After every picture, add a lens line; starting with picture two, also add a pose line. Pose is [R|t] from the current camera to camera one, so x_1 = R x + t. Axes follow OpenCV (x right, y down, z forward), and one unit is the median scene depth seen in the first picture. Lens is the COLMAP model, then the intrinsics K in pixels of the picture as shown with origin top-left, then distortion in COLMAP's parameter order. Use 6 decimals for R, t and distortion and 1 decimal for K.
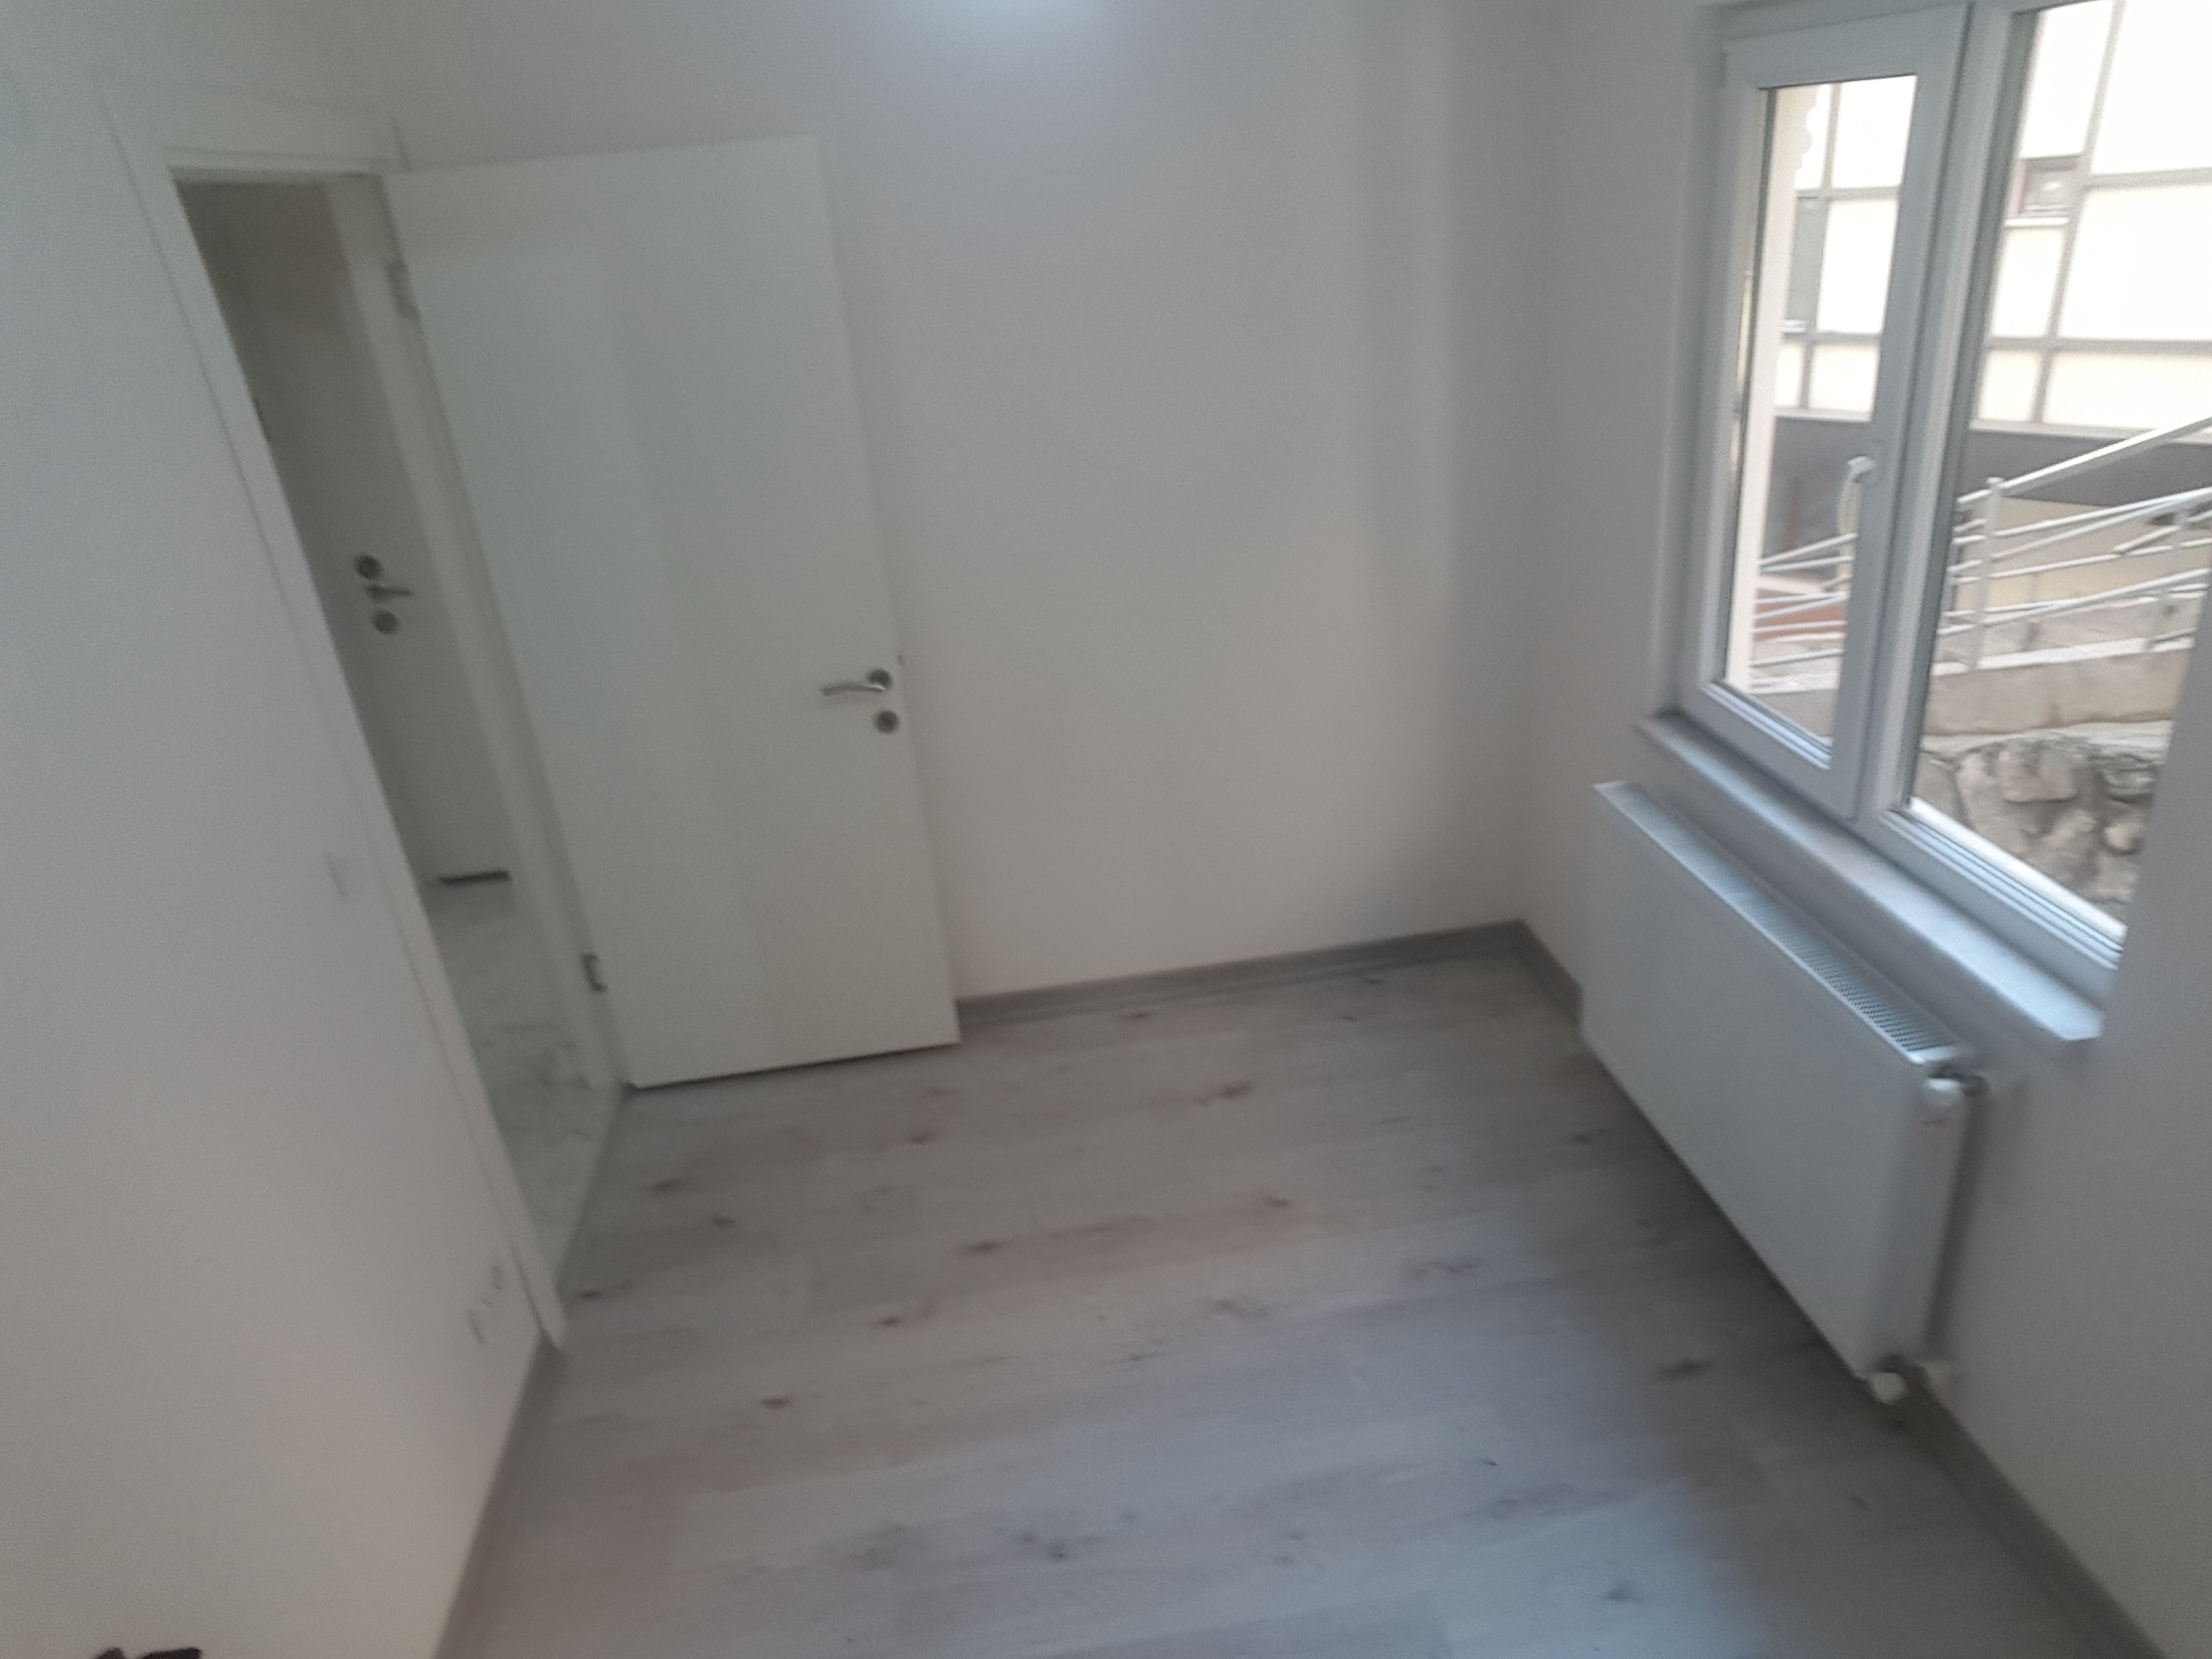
lens RADIAL K [[1411.3, 0, 1114.1], [0, 1411.3, 806.8], [0, 0, 1]] dist [-0.054099, 0.020189]
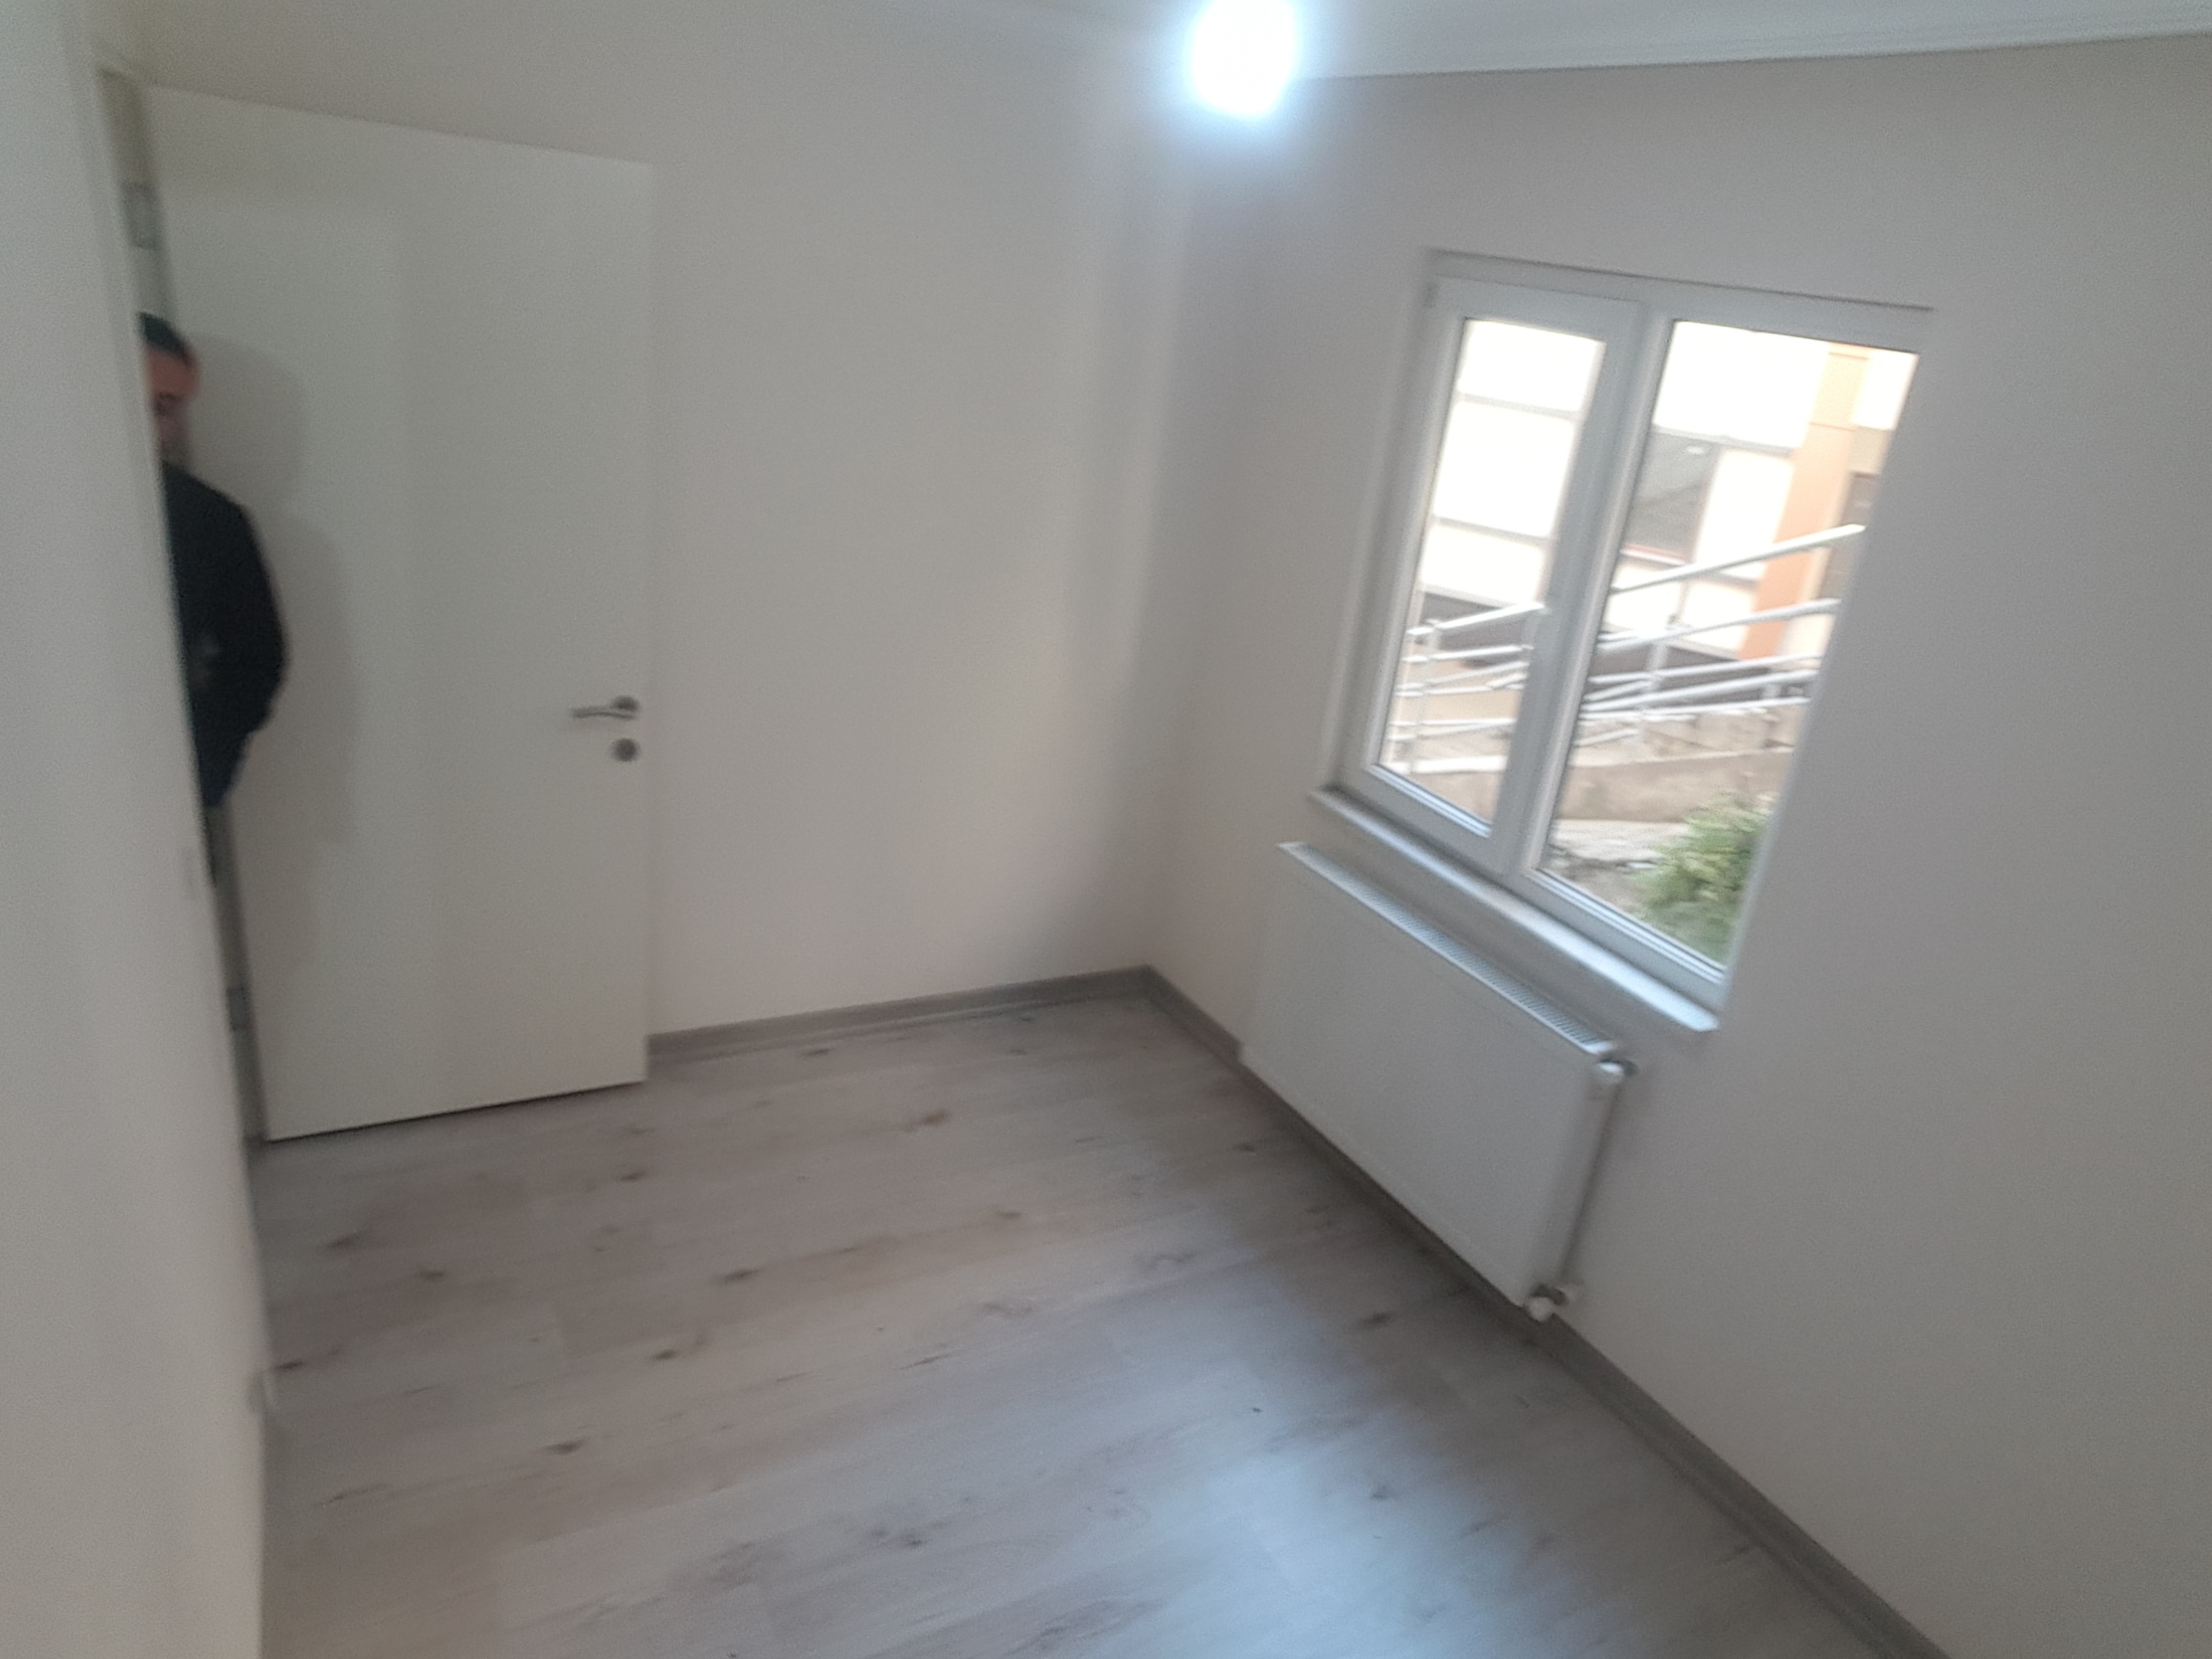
lens RADIAL K [[1411.3, 0, 1137.7], [0, 1411.3, 791.5], [0, 0, 1]] dist [-0.054099, 0.020189]
pose [[0.904357, 0.060524, 0.422462, -0.321508], [-0.034876, 0.997063, -0.068186, 0.029931], [-0.425348, 0.046931, 0.903812, -0.048222]]
